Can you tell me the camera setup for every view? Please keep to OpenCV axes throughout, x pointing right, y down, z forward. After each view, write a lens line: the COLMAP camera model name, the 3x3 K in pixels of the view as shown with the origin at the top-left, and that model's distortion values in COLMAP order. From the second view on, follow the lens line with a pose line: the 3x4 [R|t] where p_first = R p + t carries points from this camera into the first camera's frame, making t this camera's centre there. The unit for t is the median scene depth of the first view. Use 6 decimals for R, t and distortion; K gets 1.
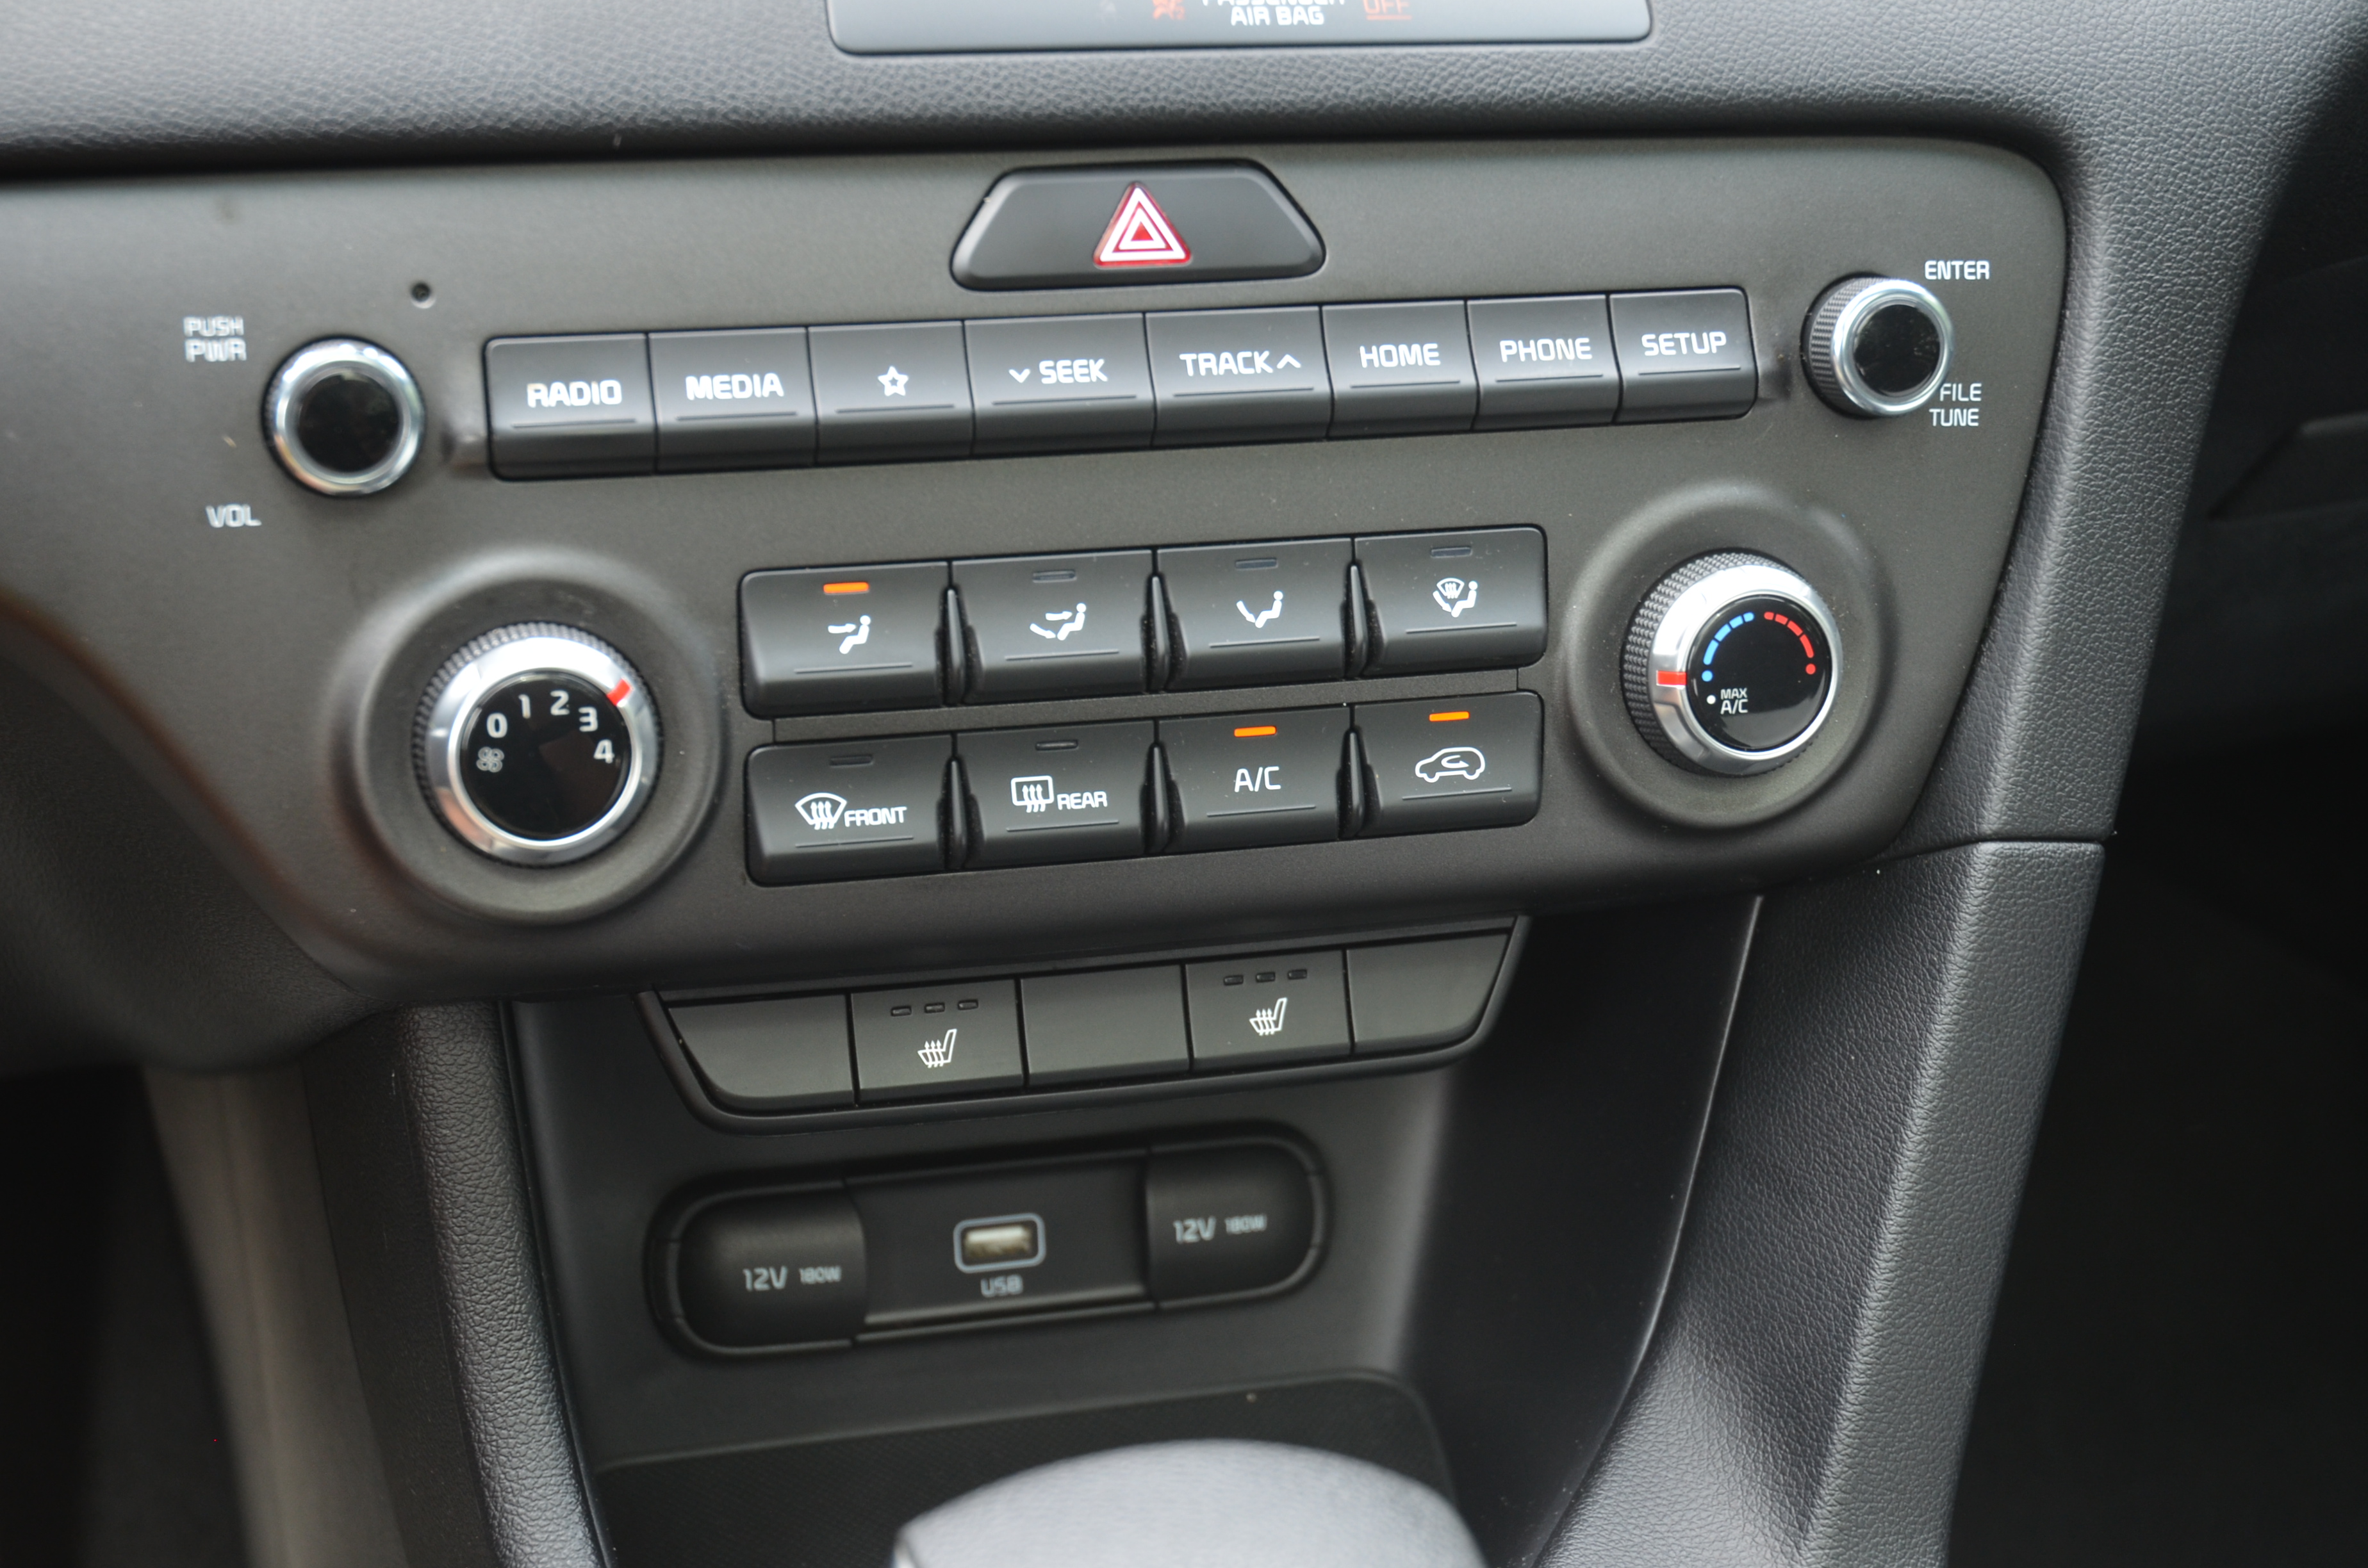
lens RADIAL K [[3845.8, 0, 1153.9], [0, 3845.8, 852.9], [0, 0, 1]] dist [-0.051092, 0.156019]
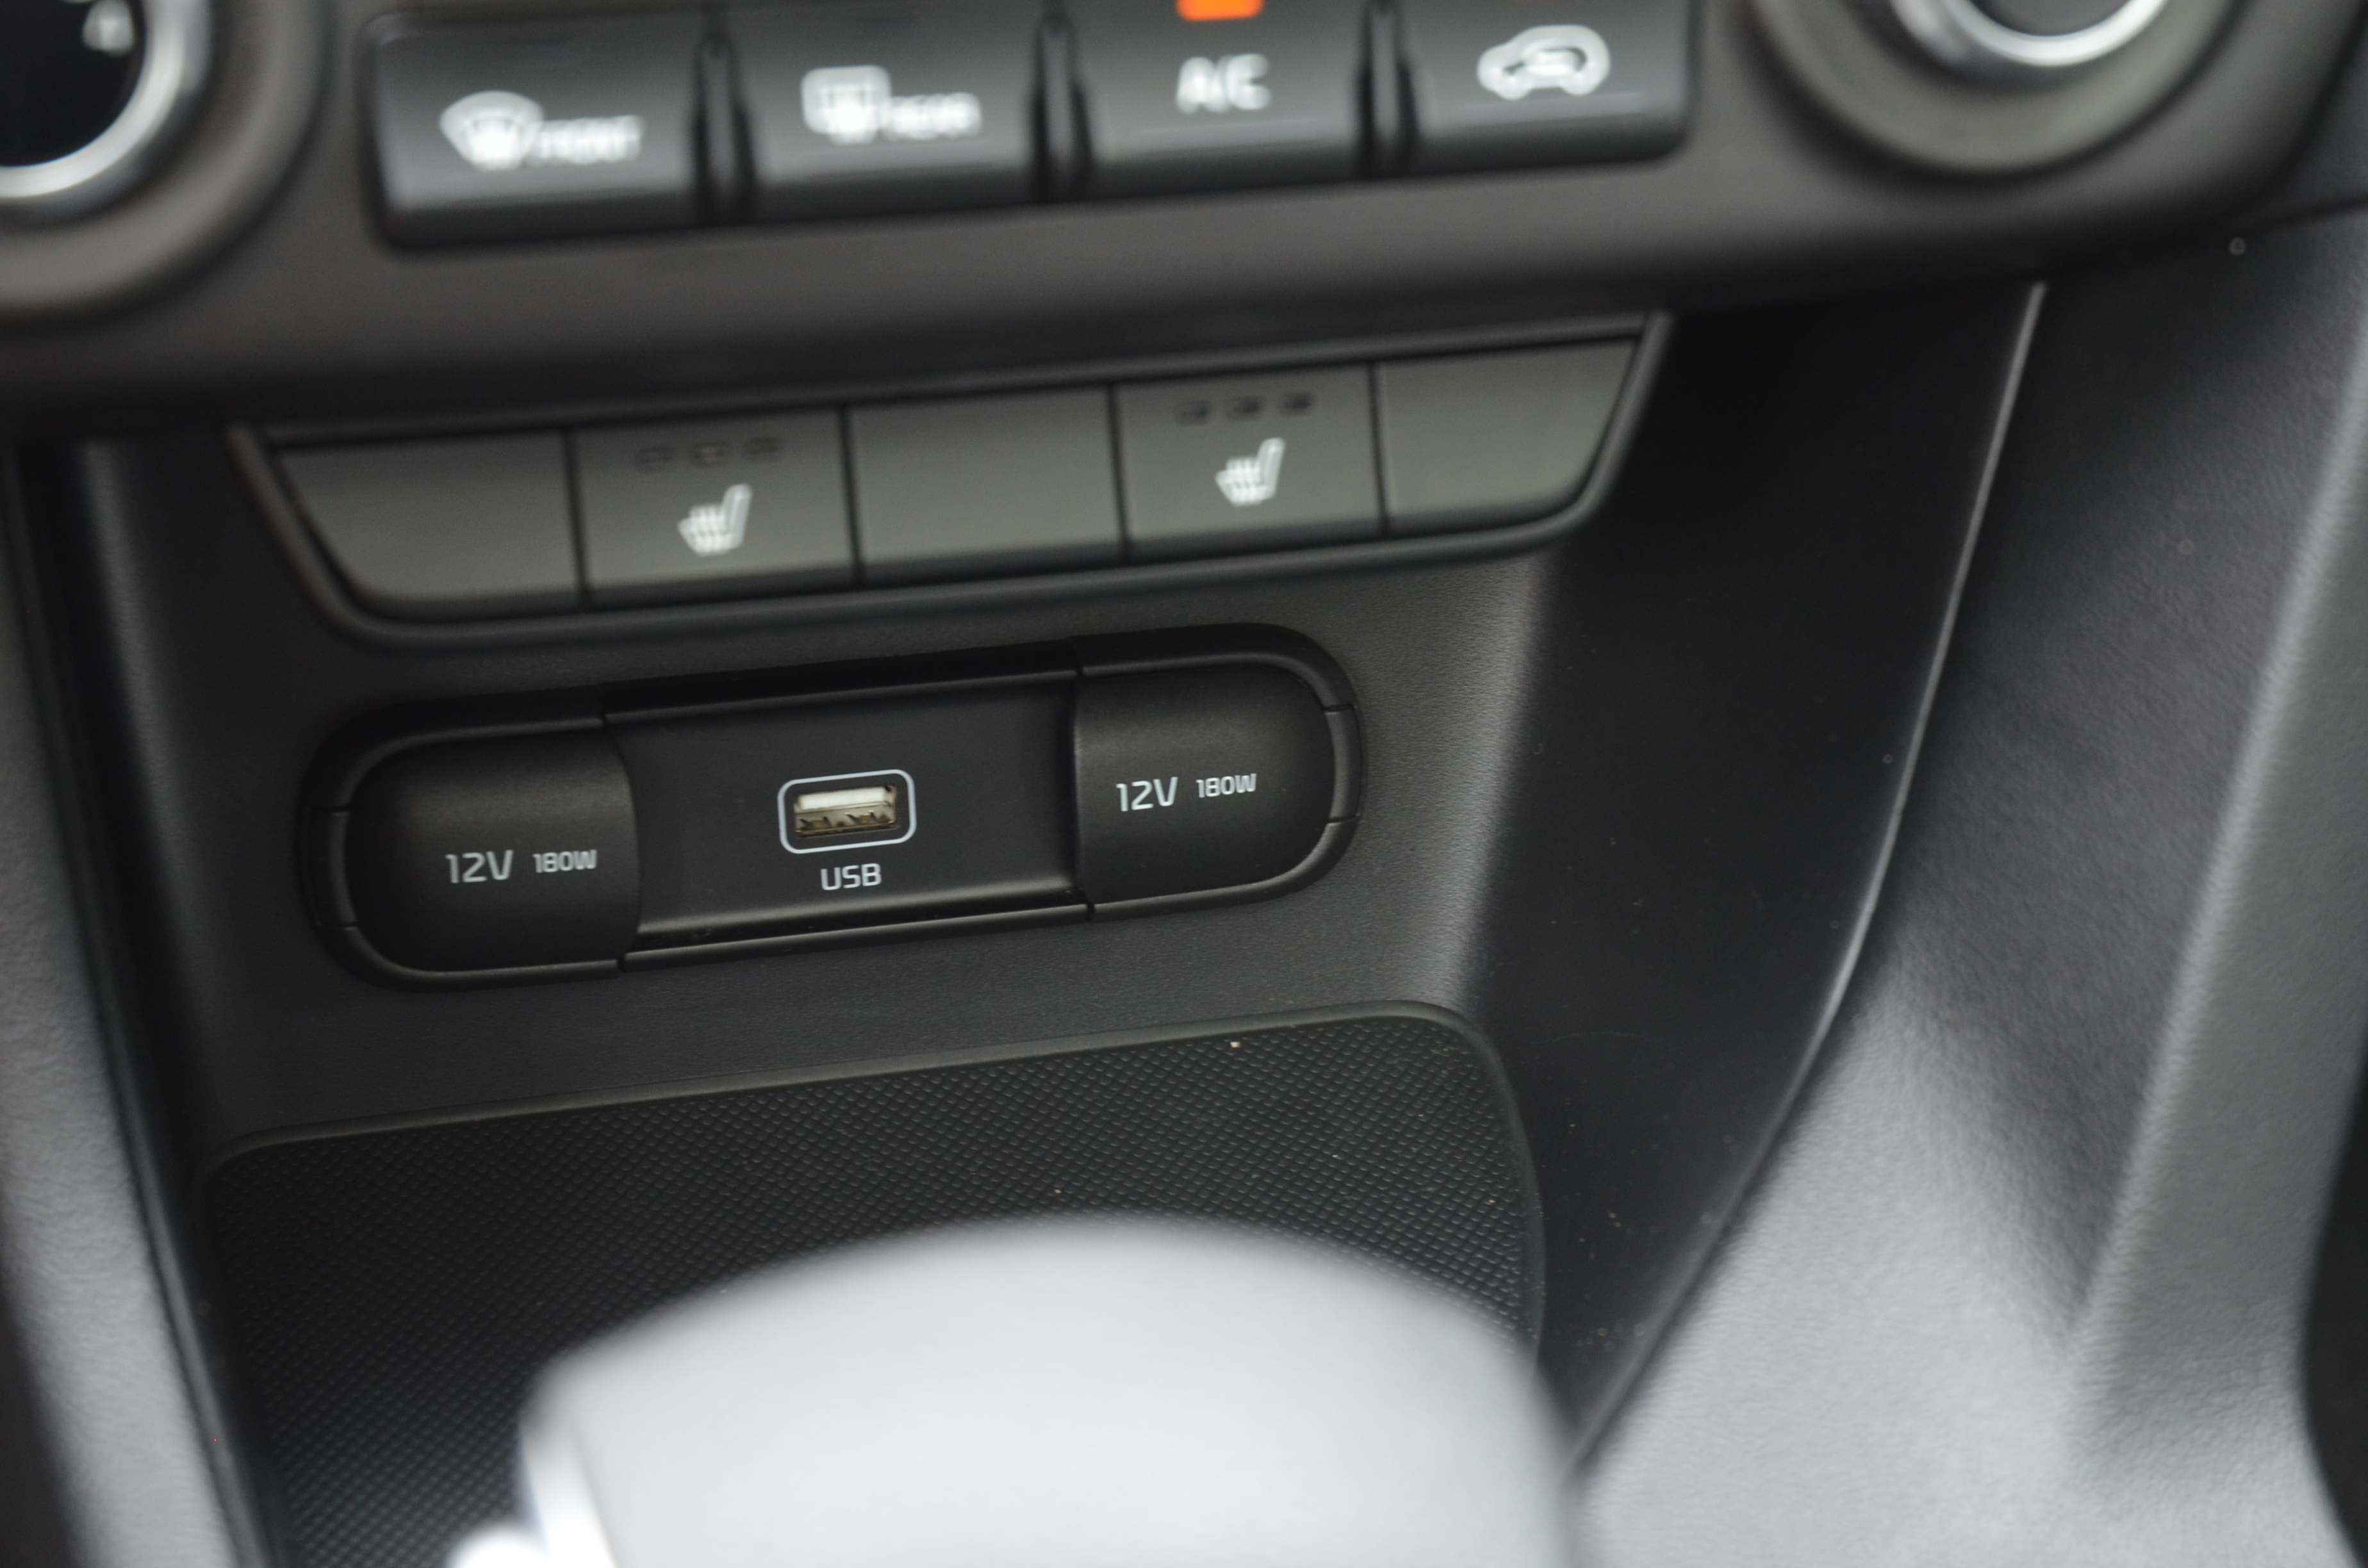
lens RADIAL K [[4897.0, 0, 1181.3], [0, 4897.0, 919.0], [0, 0, 1]] dist [-0.025756, -0.214455]
pose [[0.999954, 0.008517, -0.004487, 0.023859], [-0.007791, 0.989758, 0.142541, 0.001195], [0.005655, -0.142500, 0.989779, 0.210590]]
